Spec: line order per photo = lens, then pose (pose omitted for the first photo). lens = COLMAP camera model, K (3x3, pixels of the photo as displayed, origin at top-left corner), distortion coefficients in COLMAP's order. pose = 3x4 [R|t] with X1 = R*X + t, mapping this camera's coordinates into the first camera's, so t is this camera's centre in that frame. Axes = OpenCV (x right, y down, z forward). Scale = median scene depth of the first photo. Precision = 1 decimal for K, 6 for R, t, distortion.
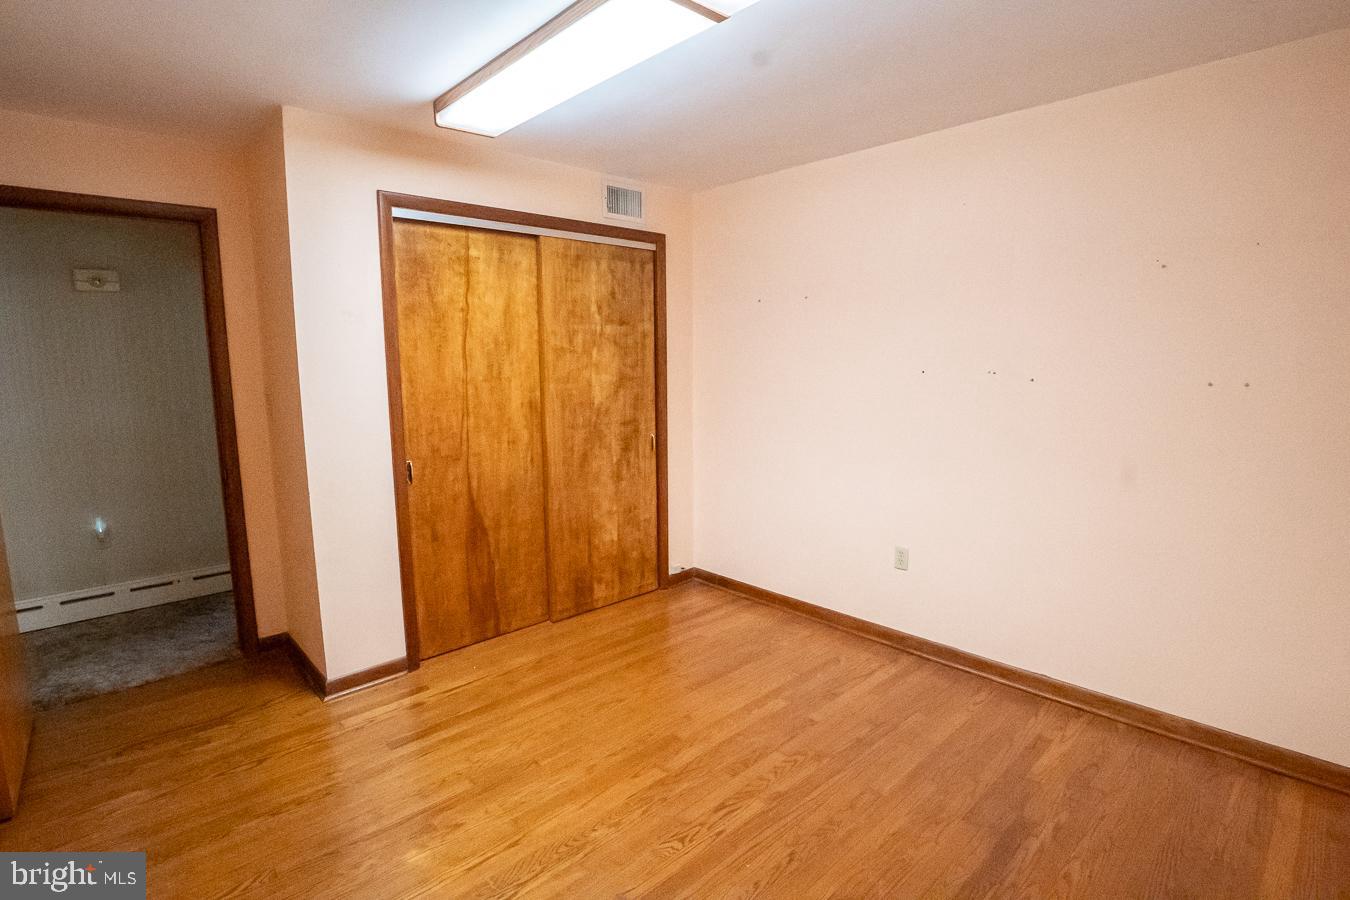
lens RADIAL K [[664.7, 0, 670.3], [0, 664.7, 451.6], [0, 0, 1]] dist [-0.044066, 0.008136]
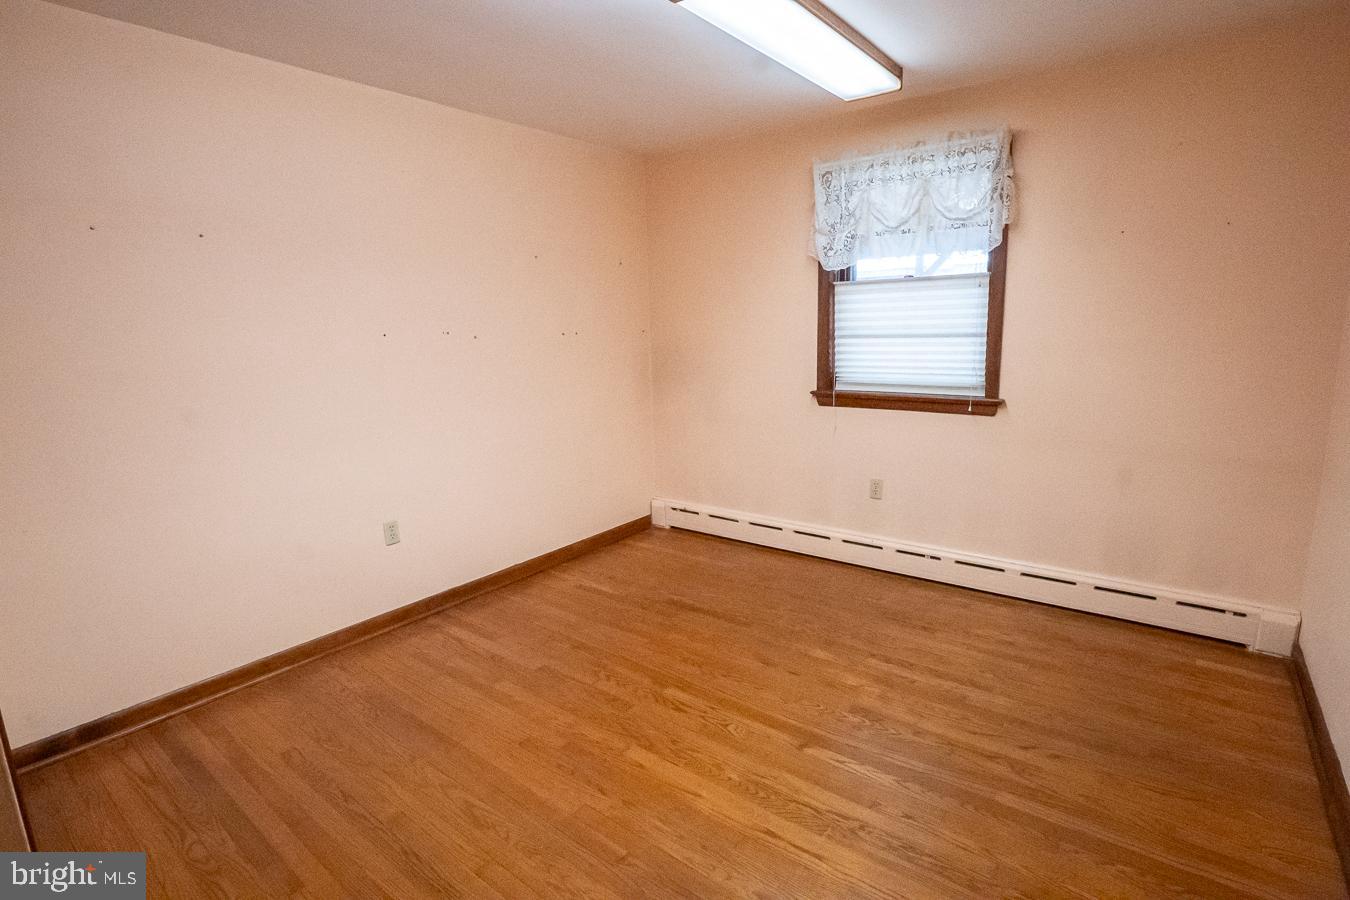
lens RADIAL K [[664.7, 0, 669.8], [0, 664.7, 446.0], [0, 0, 1]] dist [-0.044066, 0.008136]
pose [[-0.153495, -0.169426, 0.973516, -0.793263], [0.165923, 0.966784, 0.194416, -0.102411], [-0.974119, 0.191371, -0.120285, 0.885112]]
